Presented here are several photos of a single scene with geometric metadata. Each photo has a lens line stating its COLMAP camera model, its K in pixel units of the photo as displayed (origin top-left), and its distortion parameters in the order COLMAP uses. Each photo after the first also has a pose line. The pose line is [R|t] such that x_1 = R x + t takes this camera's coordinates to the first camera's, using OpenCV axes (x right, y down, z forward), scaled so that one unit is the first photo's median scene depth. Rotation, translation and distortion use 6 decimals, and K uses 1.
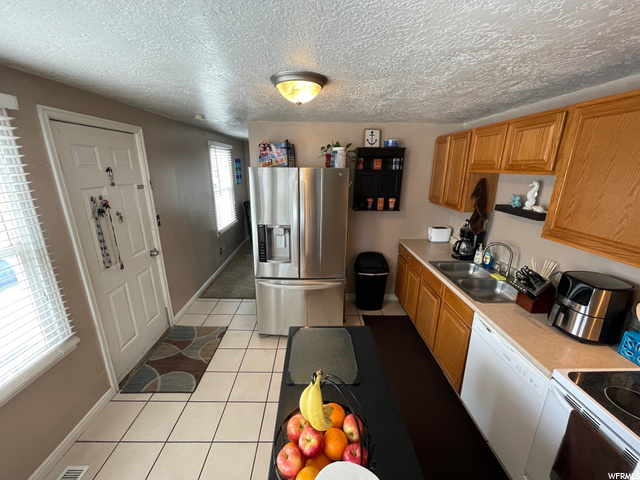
lens RADIAL K [[259.0, 0, 319.6], [0, 259.0, 239.6], [0, 0, 1]] dist [-0.002653, 0.000550]
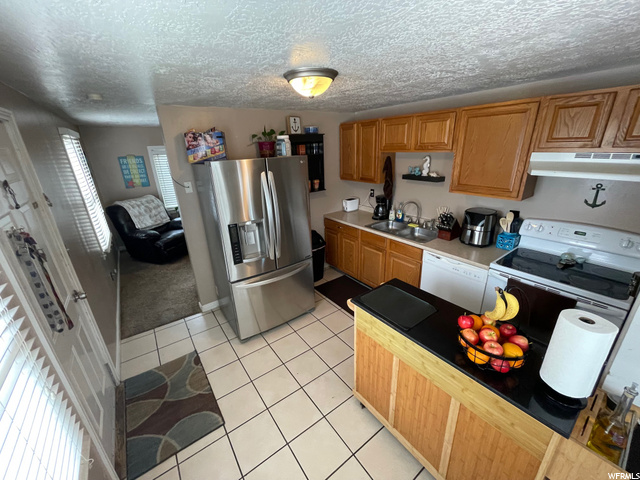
lens RADIAL K [[259.0, 0, 317.8], [0, 259.0, 238.5], [0, 0, 1]] dist [-0.002653, 0.000550]
pose [[0.818240, -0.233533, 0.525306, -0.451282], [0.201374, 0.972310, 0.118586, -0.053597], [-0.538453, 0.008751, 0.842610, 0.064793]]
